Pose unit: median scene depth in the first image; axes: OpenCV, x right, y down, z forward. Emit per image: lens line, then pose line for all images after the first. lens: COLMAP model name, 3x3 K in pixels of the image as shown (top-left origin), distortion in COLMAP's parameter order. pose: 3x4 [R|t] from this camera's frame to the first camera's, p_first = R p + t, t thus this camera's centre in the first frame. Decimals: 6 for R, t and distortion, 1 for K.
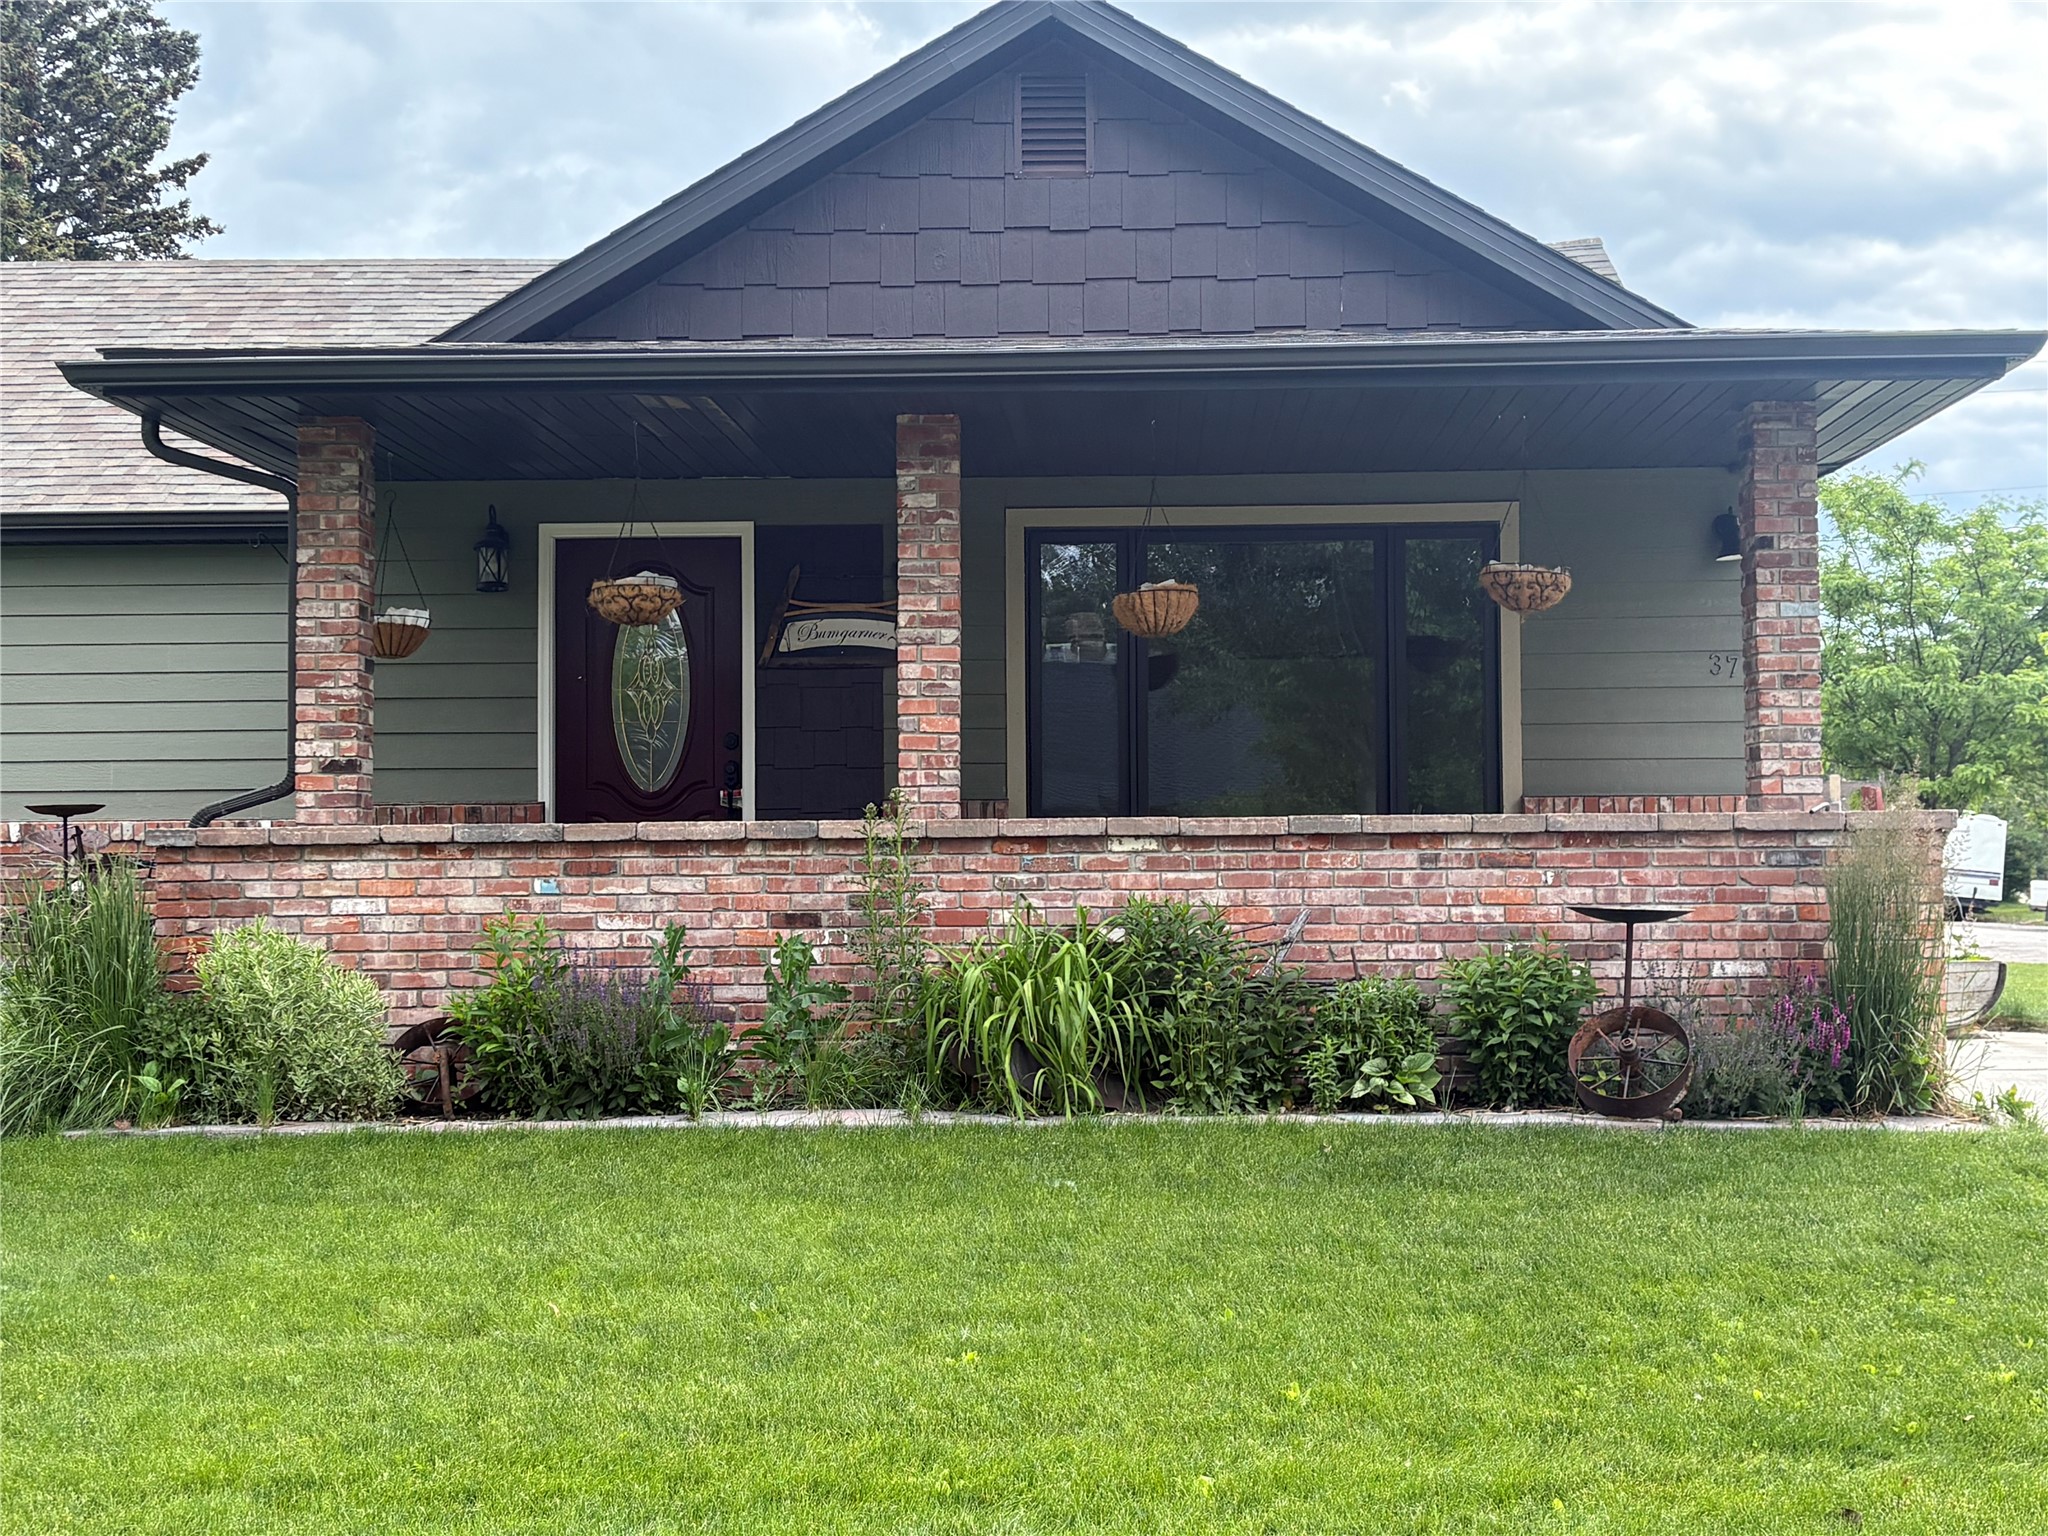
lens RADIAL K [[2741.6, 0, 1024.0], [0, 2741.6, 768.0], [0, 0, 1]] dist [0.192944, -0.003379]
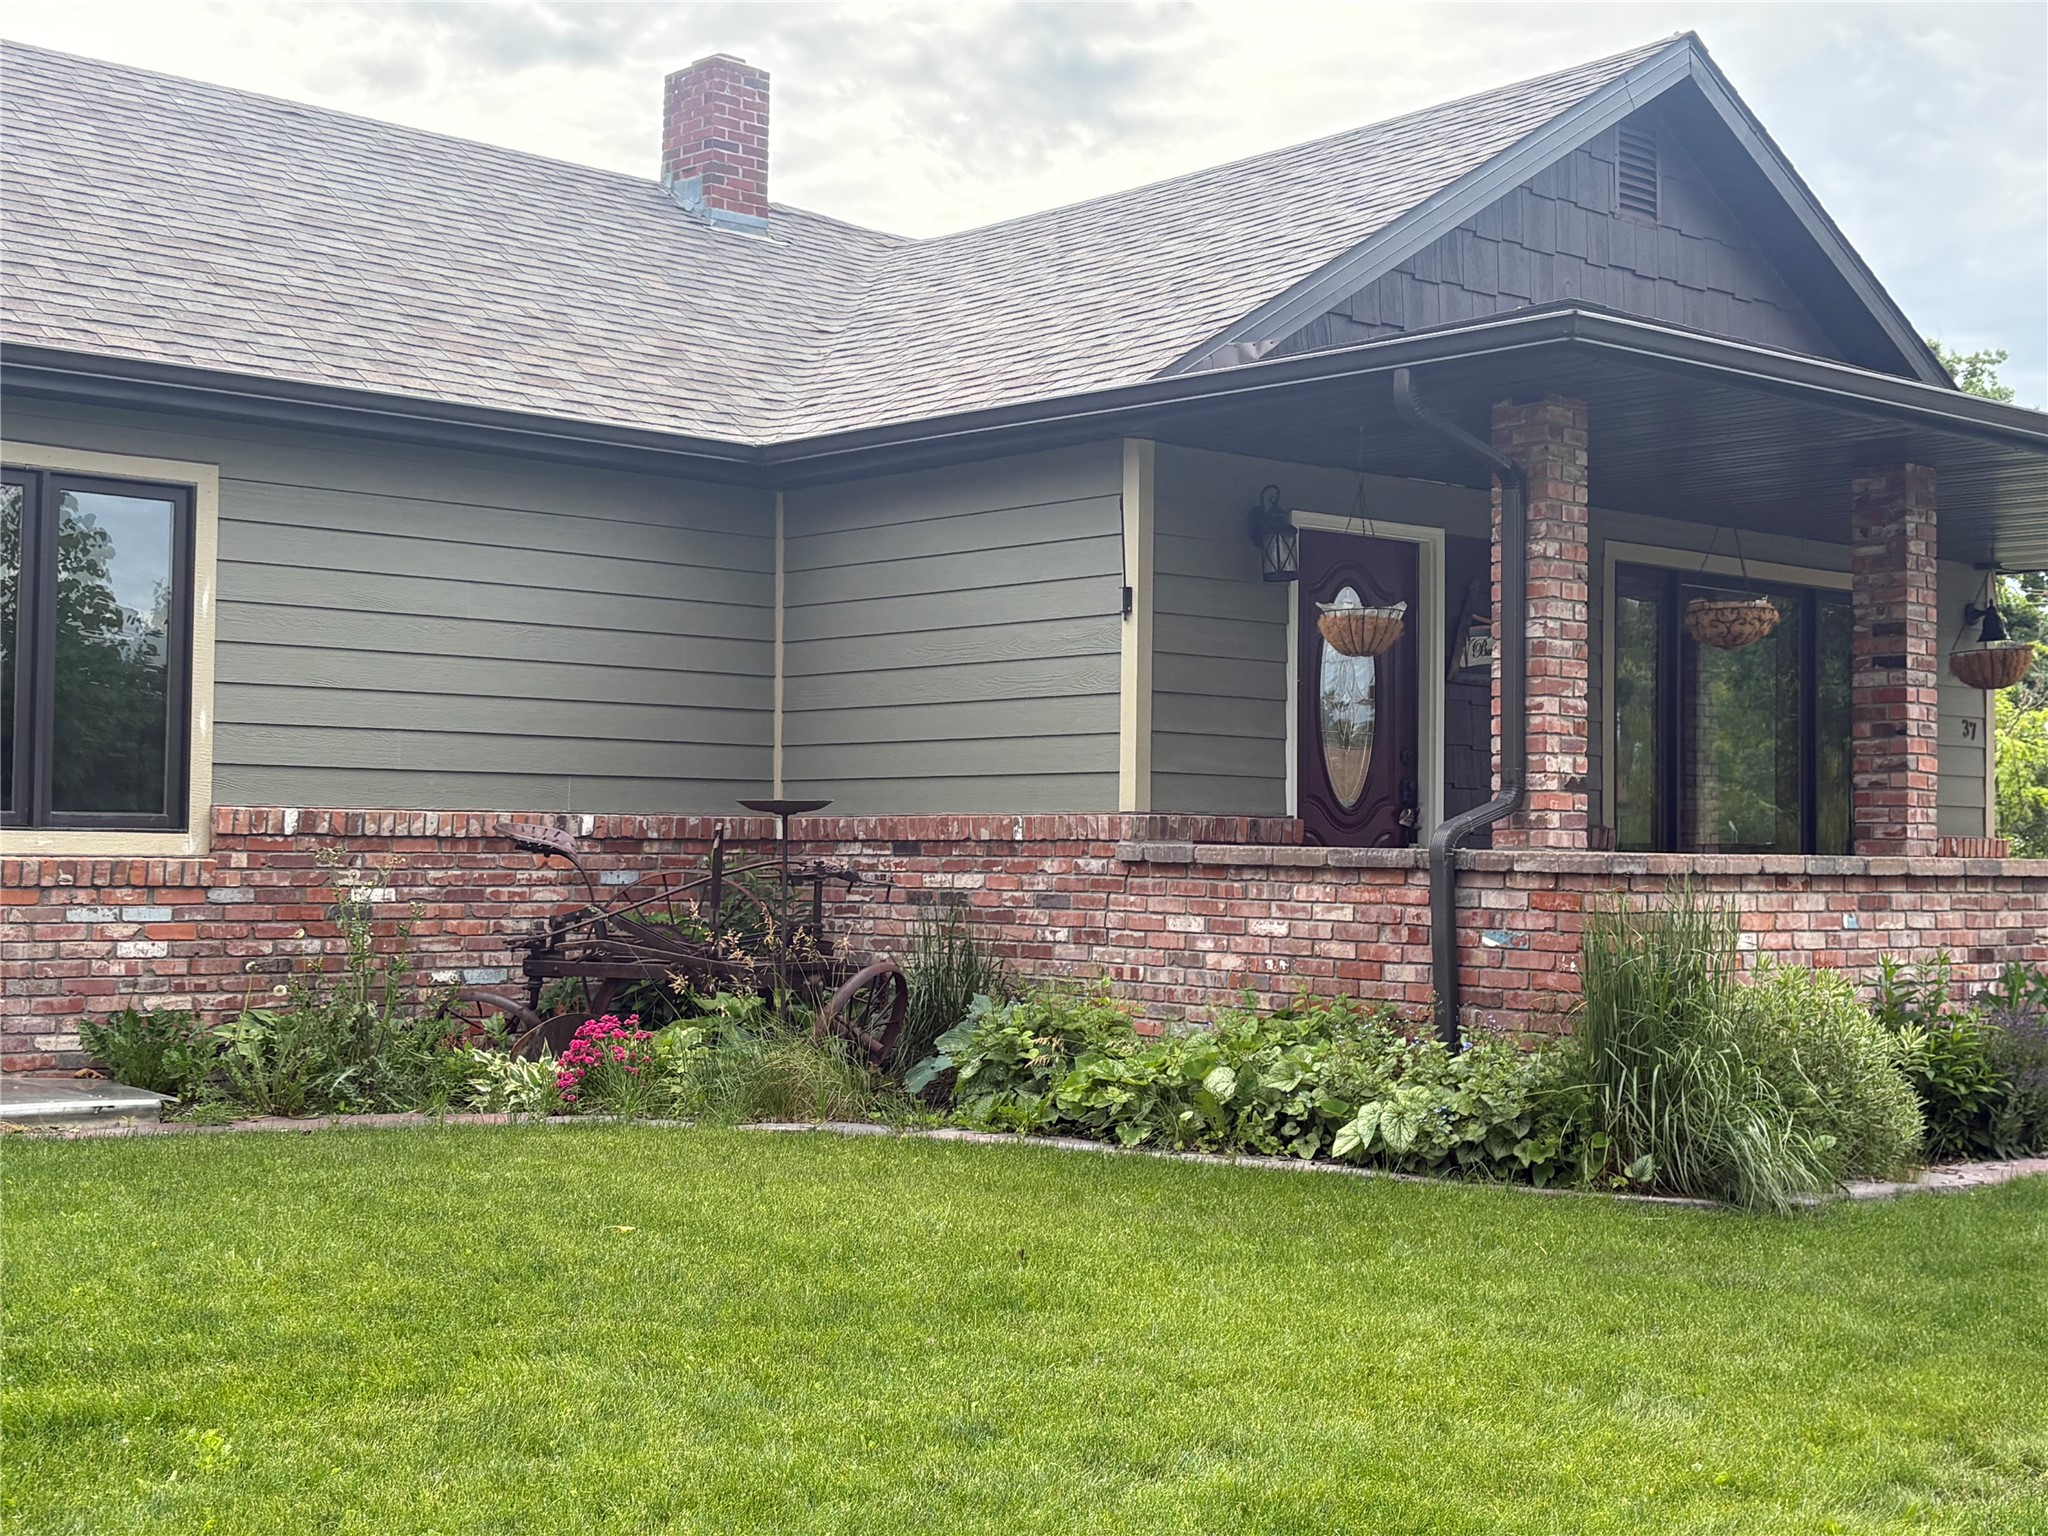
lens RADIAL K [[2760.5, 0, 1024.0], [0, 2760.5, 768.0], [0, 0, 1]] dist [0.073741, 0.000318]
pose [[0.725235, 0.038845, 0.687405, -1.002303], [-0.043168, 0.999008, -0.010910, 0.011712], [-0.687147, -0.021762, 0.726193, 0.468137]]
